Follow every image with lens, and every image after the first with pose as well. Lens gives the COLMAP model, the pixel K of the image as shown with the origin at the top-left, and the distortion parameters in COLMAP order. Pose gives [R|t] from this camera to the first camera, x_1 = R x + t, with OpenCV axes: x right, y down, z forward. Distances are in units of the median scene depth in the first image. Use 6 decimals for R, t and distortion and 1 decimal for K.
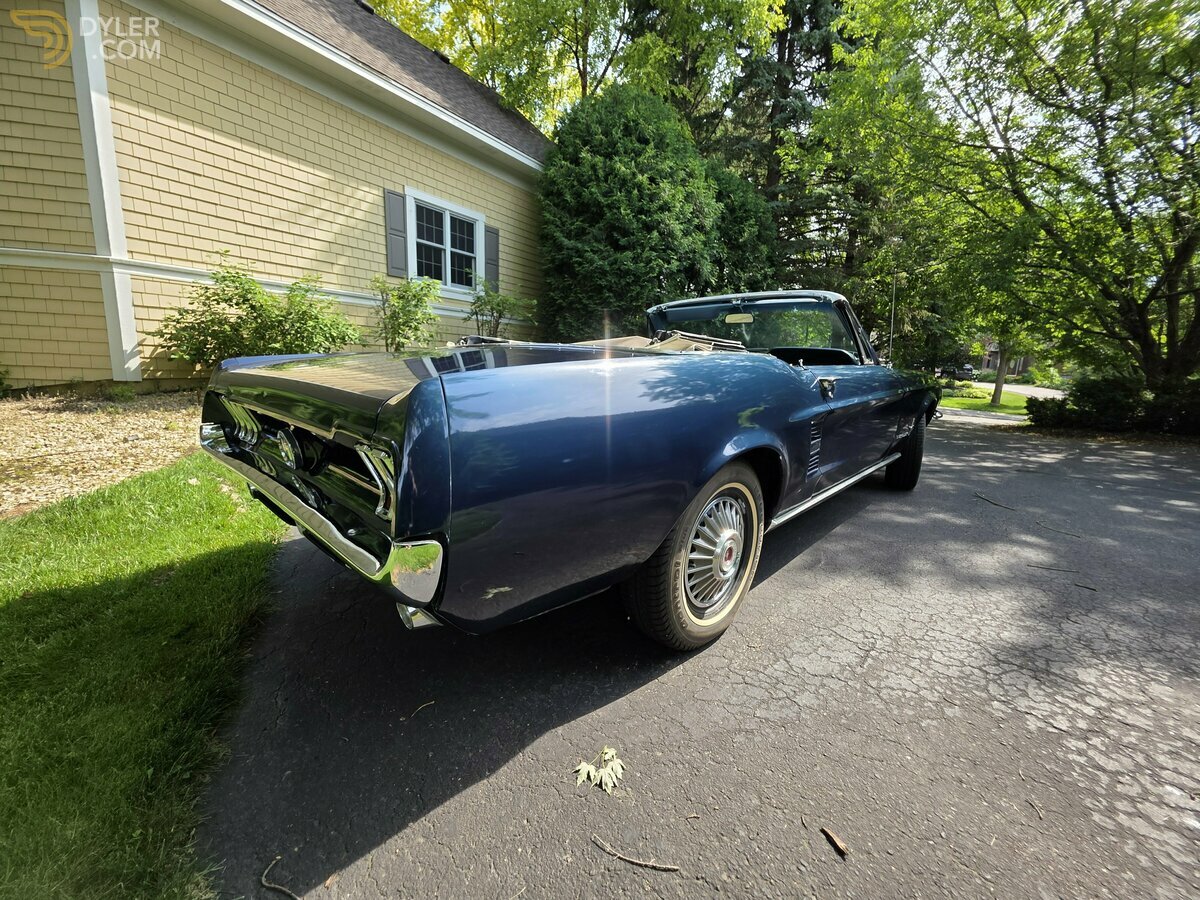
lens RADIAL K [[484.9, 0, 605.7], [0, 484.9, 455.0], [0, 0, 1]] dist [0.009750, -0.002855]
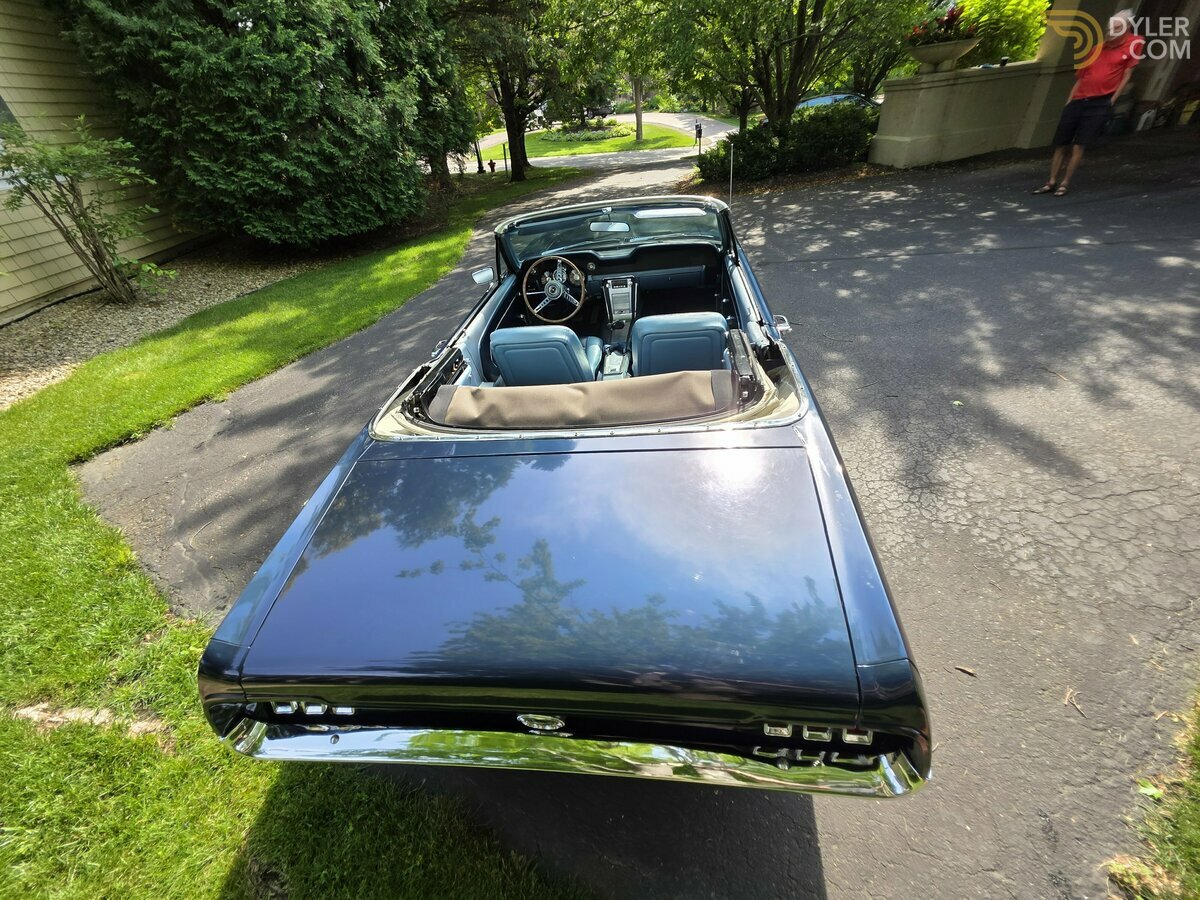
lens RADIAL K [[487.8, 0, 600.0], [0, 487.8, 450.0], [0, 0, 1]] dist [0.005370, 0.000072]
pose [[0.790030, -0.451801, 0.414400, -0.109653], [0.248220, 0.853791, 0.457632, -0.120438], [-0.560570, -0.258681, 0.786667, 0.057259]]
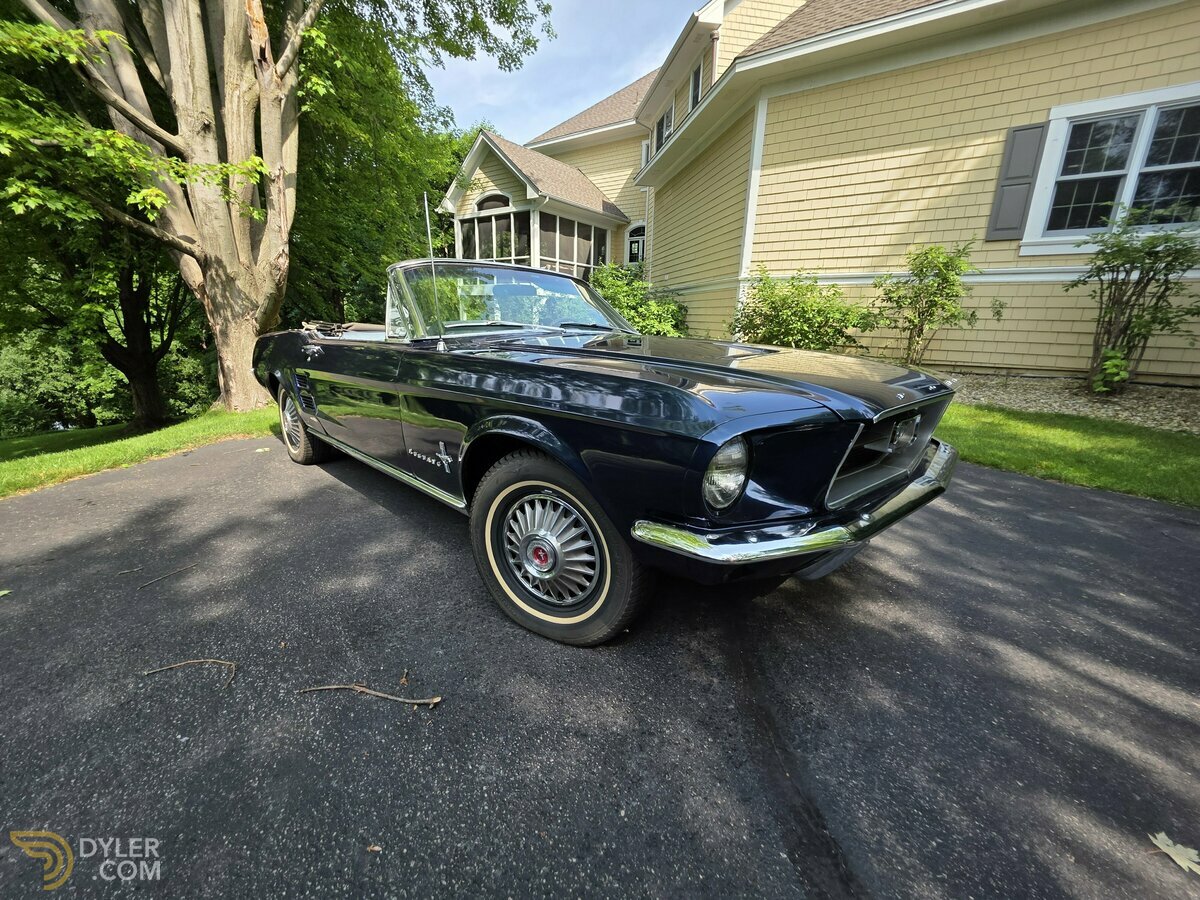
lens RADIAL K [[484.1, 0, 601.0], [0, 484.1, 450.9], [0, 0, 1]] dist [0.004723, -0.000547]
pose [[-0.033135, 0.223162, -0.974218, 0.416928], [-0.212501, 0.950893, 0.225047, -0.081025], [0.976599, 0.214479, 0.015915, 0.418990]]
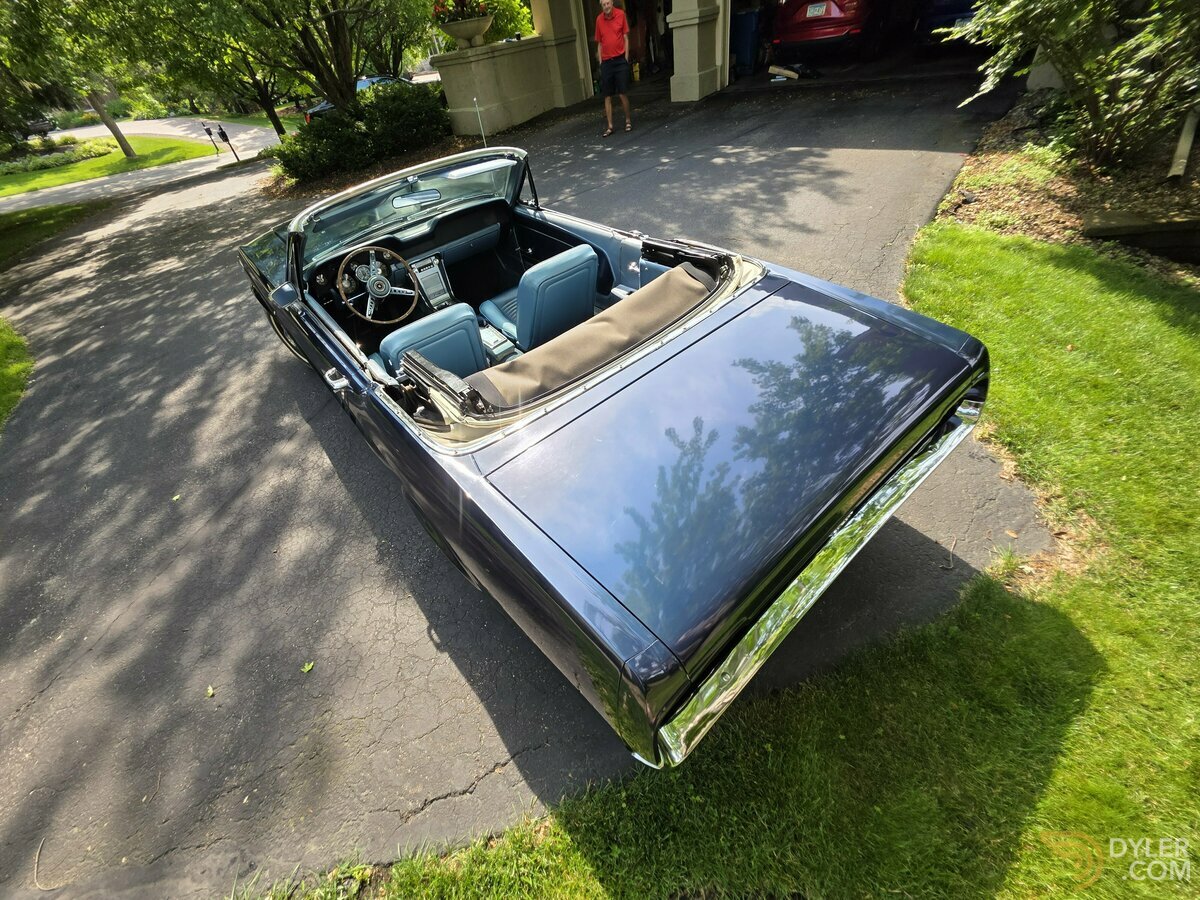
lens RADIAL K [[480.0, 0, 606.4], [0, 480.0, 455.4], [0, 0, 1]] dist [0.007785, -0.001788]
pose [[0.109380, -0.719527, 0.685797, -0.201630], [0.321905, 0.678397, 0.660420, -0.146448], [-0.940432, 0.148525, 0.305822, 0.171804]]
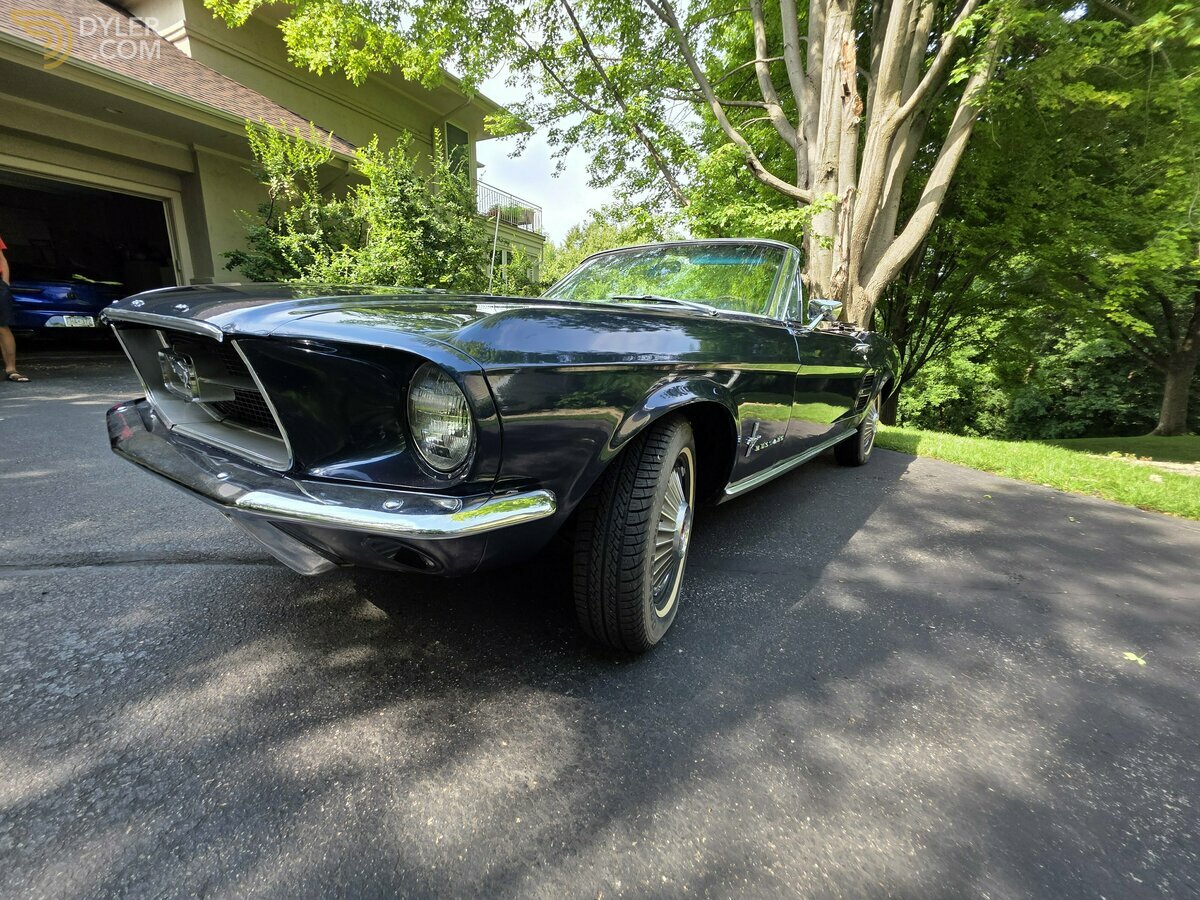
lens RADIAL K [[480.0, 0, 606.4], [0, 480.0, 455.4], [0, 0, 1]] dist [0.007785, -0.001788]
pose [[-0.993873, -0.050776, -0.098177, 0.153619], [-0.087771, 0.902425, 0.421811, -0.114704], [0.067180, 0.427844, -0.901353, 0.648310]]
